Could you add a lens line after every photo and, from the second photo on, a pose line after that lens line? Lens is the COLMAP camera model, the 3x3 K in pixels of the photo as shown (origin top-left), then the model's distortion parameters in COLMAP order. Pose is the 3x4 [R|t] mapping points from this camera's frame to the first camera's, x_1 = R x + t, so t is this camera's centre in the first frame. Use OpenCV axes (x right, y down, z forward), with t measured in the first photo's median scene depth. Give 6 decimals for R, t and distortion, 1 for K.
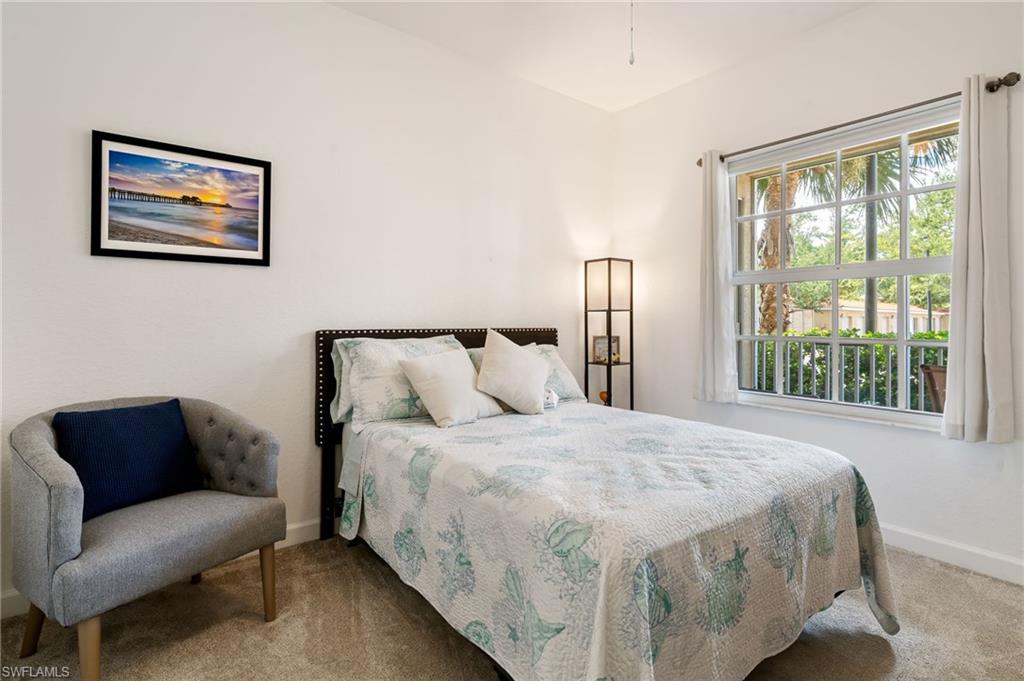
lens RADIAL K [[500.3, 0, 512.3], [0, 500.3, 319.1], [0, 0, 1]] dist [-0.001734, -0.000065]
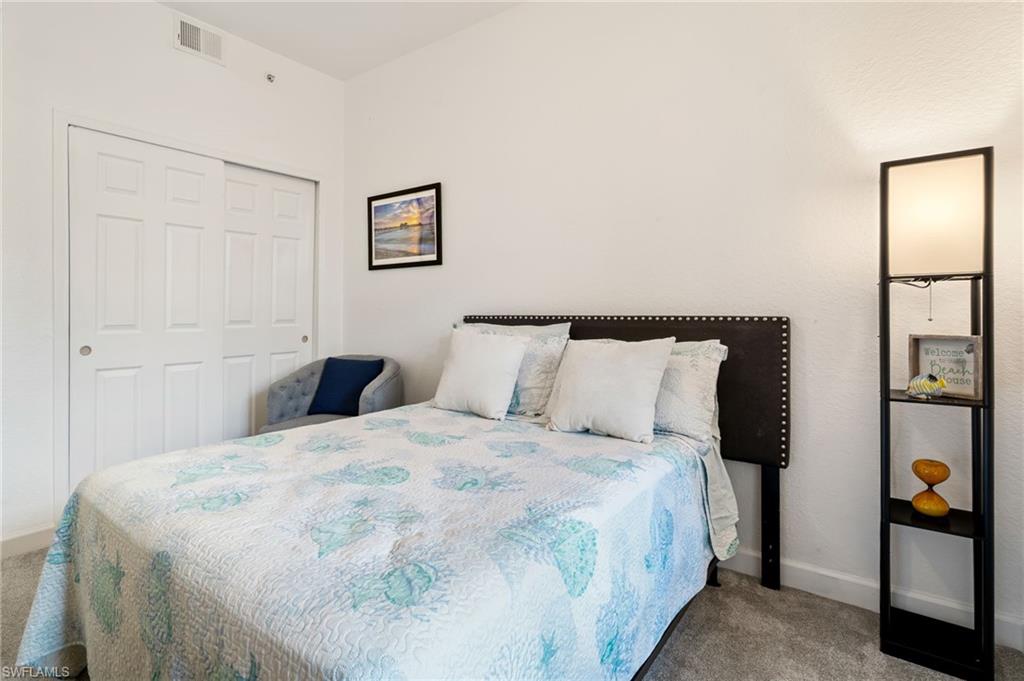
lens RADIAL K [[500.3, 0, 512.3], [0, 500.3, 319.1], [0, 0, 1]] dist [-0.001734, -0.000065]
pose [[0.286082, 0.014634, -0.958093, 0.803260], [0.009256, 0.999795, 0.018035, 0.011715], [0.958160, -0.014027, 0.285888, 0.823636]]
